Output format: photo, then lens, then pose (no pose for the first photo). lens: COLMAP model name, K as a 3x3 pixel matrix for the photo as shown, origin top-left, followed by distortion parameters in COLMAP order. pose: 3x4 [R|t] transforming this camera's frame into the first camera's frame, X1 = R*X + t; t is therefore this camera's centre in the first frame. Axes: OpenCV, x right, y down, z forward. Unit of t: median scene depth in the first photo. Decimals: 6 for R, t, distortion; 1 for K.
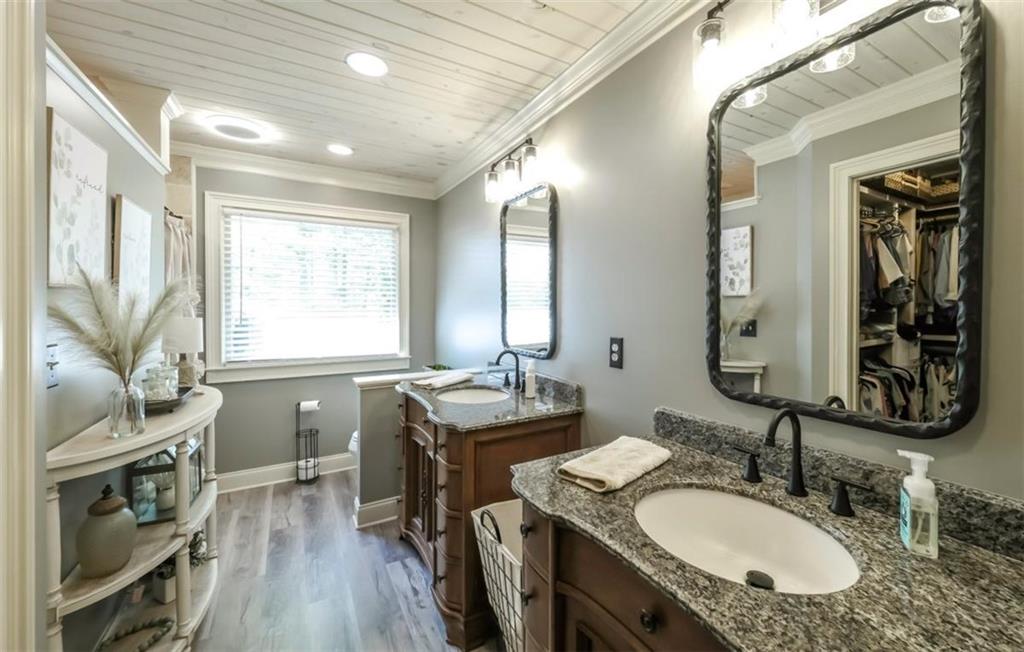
lens RADIAL K [[405.2, 0, 534.1], [0, 405.2, 309.2], [0, 0, 1]] dist [-0.000599, -0.000337]
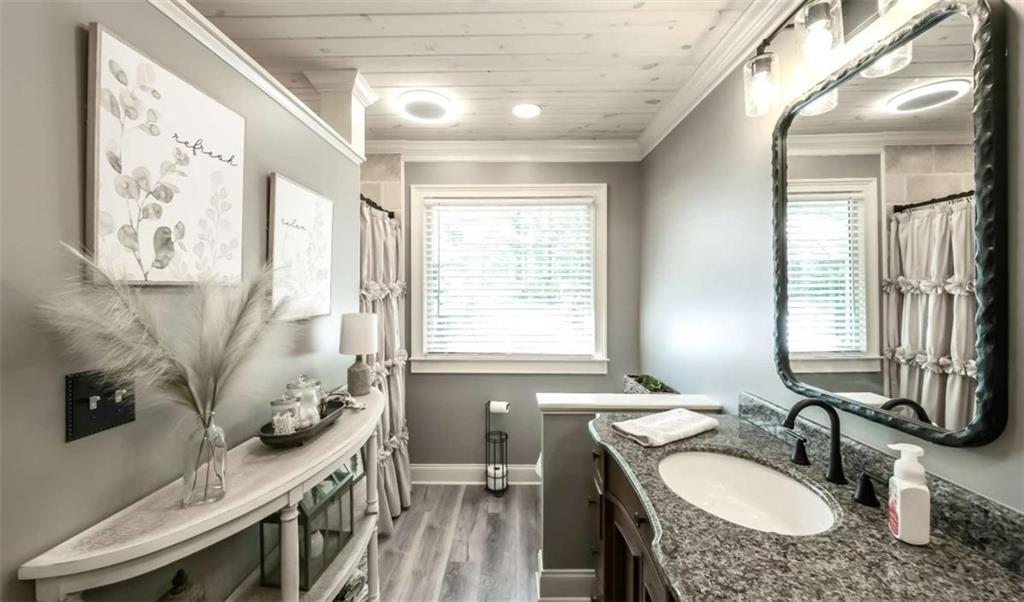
lens RADIAL K [[380.3, 0, 509.6], [0, 380.3, 289.7], [0, 0, 1]] dist [0.000565, -0.000038]
pose [[0.855580, -0.002977, -0.517662, -0.108789], [-0.003174, 0.999934, -0.010996, -0.017578], [0.517661, 0.011052, 0.855514, 0.332055]]
